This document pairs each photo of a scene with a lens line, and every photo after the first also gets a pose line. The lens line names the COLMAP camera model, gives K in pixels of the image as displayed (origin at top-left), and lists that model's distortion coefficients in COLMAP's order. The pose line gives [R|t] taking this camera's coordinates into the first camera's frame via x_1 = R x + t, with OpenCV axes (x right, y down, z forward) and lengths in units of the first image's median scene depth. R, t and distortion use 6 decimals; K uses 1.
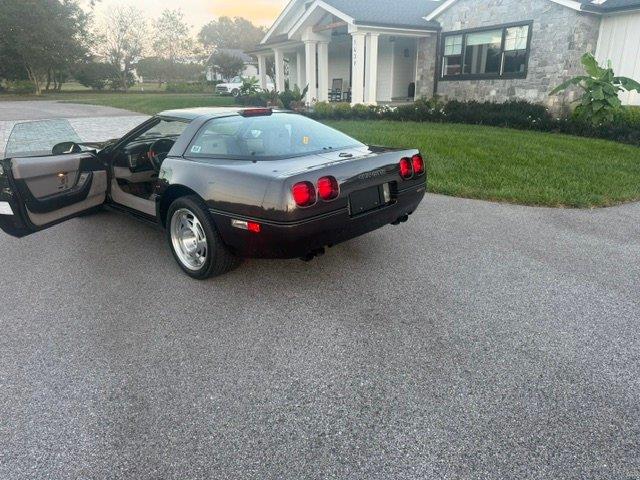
lens RADIAL K [[472.0, 0, 320.0], [0, 472.0, 240.0], [0, 0, 1]] dist [0.000210, -0.001778]
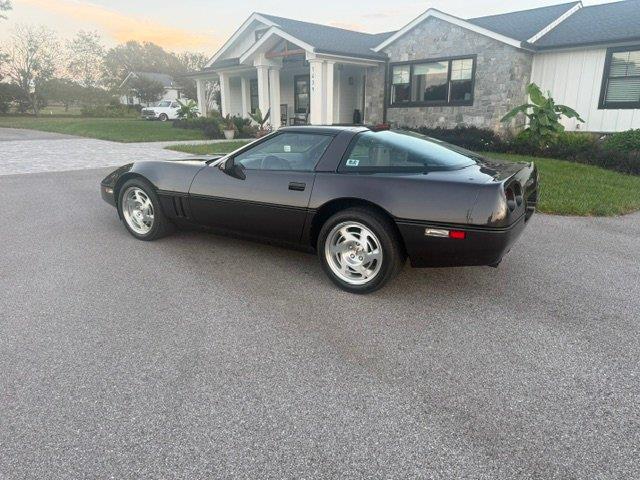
lens RADIAL K [[468.9, 0, 320.0], [0, 468.9, 240.0], [0, 0, 1]] dist [0.003357, -0.006441]
pose [[0.981536, -0.036884, 0.187689, -0.121405], [0.046647, 0.997764, -0.047866, 0.003581], [-0.185504, 0.055737, 0.981061, 0.013192]]
